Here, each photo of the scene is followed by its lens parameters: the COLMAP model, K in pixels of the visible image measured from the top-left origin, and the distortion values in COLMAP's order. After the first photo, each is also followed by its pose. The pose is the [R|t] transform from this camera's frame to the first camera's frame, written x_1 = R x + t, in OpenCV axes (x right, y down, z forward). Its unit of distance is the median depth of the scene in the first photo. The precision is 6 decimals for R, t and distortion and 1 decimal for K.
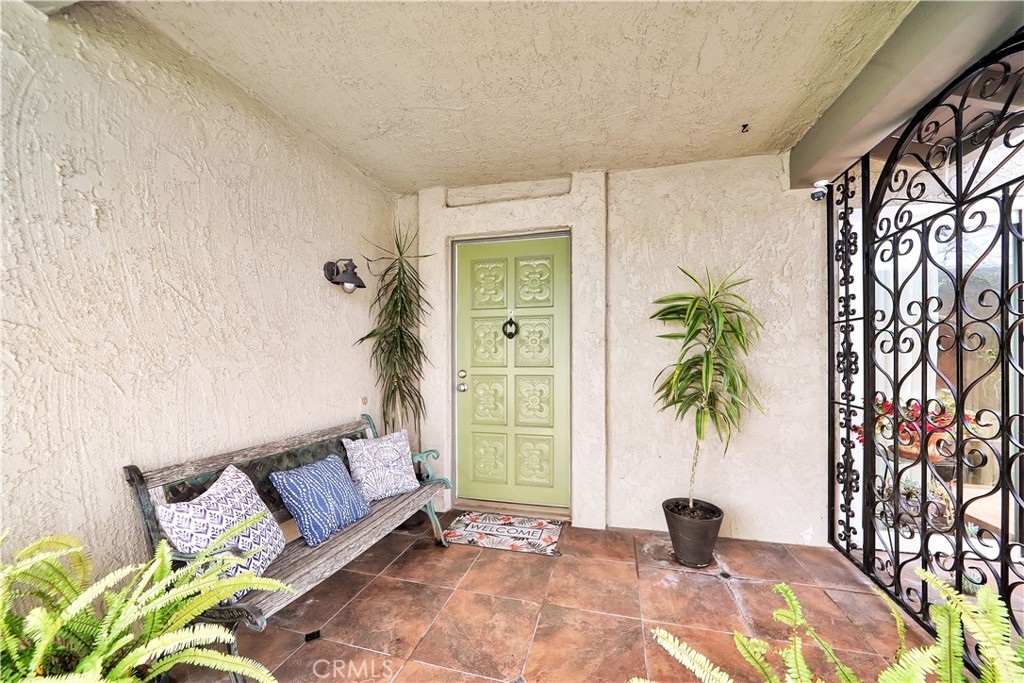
lens RADIAL K [[350.2, 0, 551.0], [0, 350.2, 353.8], [0, 0, 1]] dist [-0.014596, -0.000003]
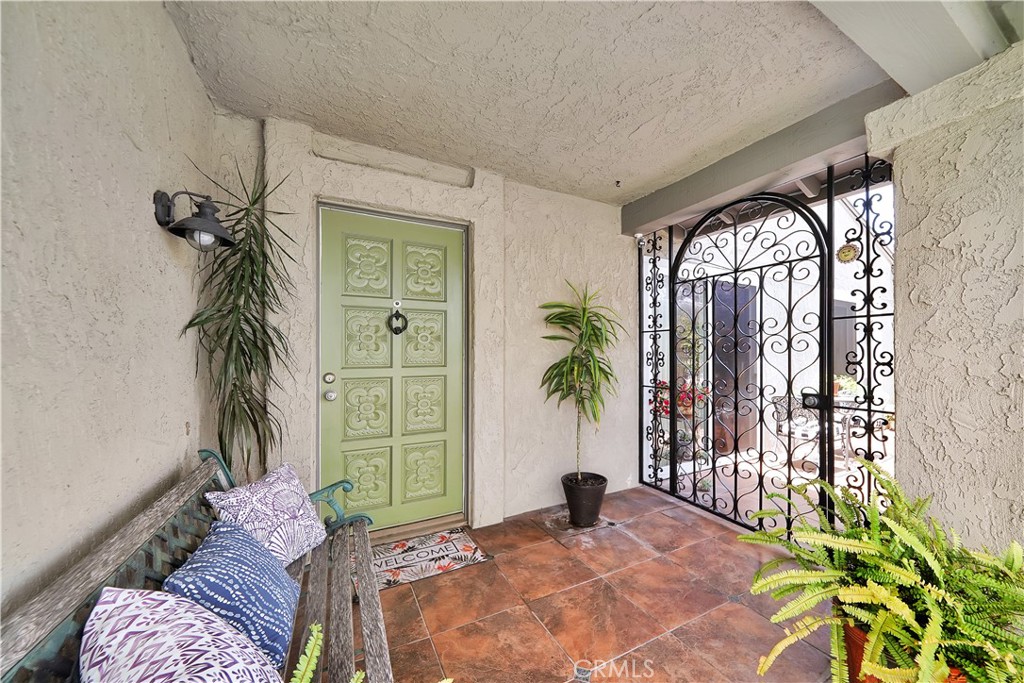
lens RADIAL K [[350.2, 0, 518.1], [0, 350.2, 348.9], [0, 0, 1]] dist [-0.014596, -0.000003]
pose [[0.774961, 0.008919, 0.631946, -0.491327], [-0.006551, 0.999960, -0.006078, -0.004844], [-0.631975, 0.000570, 0.774989, 0.172907]]
